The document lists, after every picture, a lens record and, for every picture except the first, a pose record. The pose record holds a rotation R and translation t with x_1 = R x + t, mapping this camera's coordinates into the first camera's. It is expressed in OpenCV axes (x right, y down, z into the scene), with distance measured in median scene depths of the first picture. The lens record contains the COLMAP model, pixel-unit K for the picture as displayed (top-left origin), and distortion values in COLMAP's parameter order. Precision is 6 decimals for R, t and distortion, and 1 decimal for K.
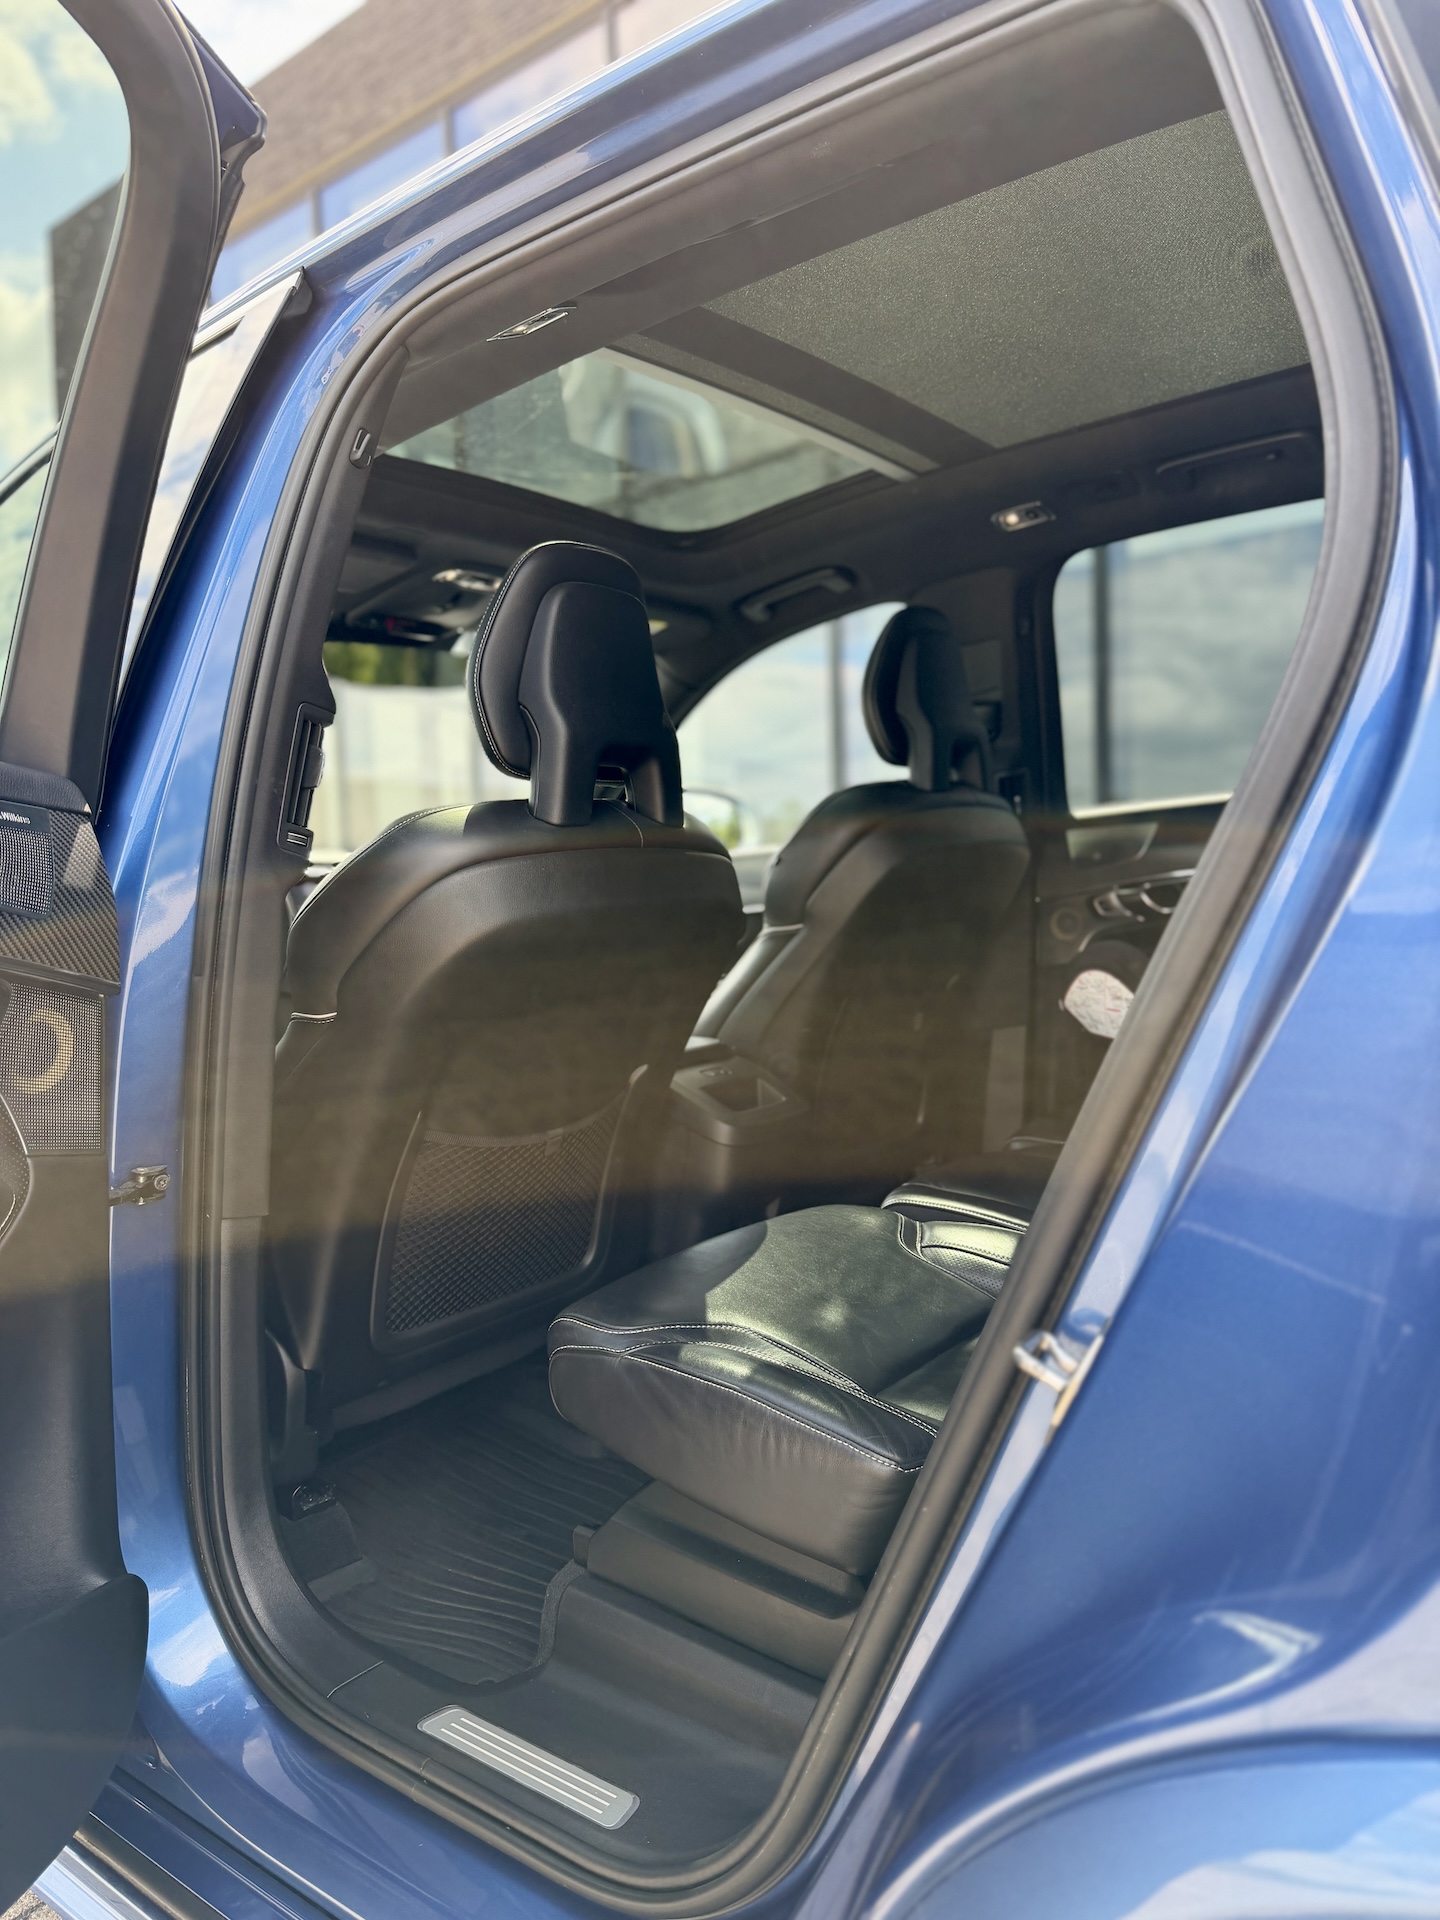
lens RADIAL K [[1365.4, 0, 726.3], [0, 1365.4, 969.5], [0, 0, 1]] dist [0.033045, -0.050847]
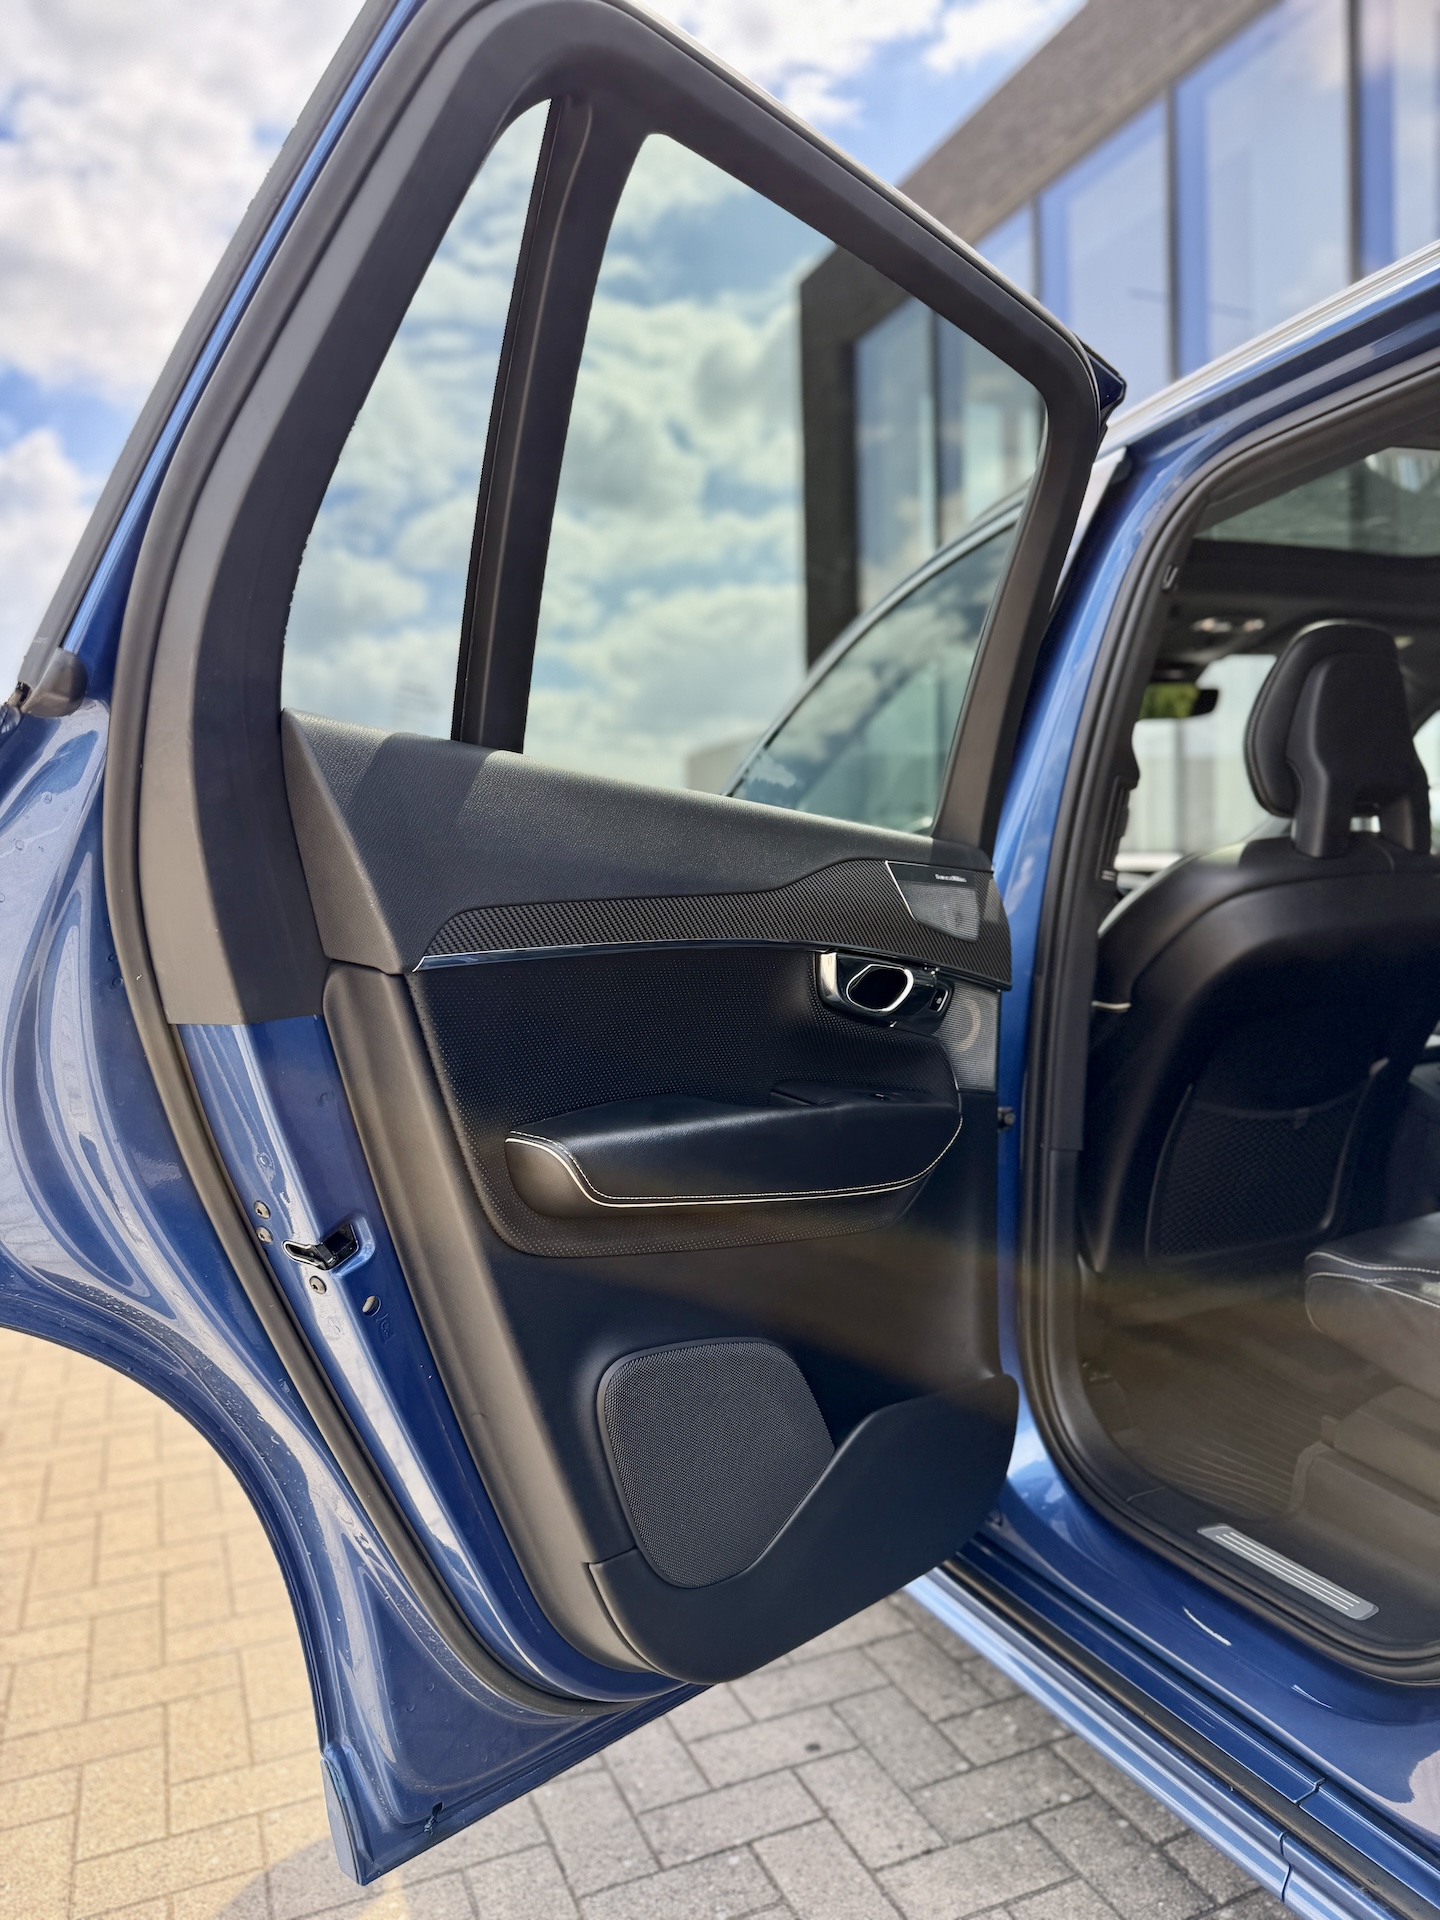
lens RADIAL K [[1365.4, 0, 726.3], [0, 1365.4, 969.5], [0, 0, 1]] dist [0.033045, -0.050847]
pose [[0.881881, 0.029348, -0.470559, -0.010434], [-0.022542, 0.999544, 0.020094, -0.021057], [0.470934, -0.007113, 0.882140, -0.369202]]
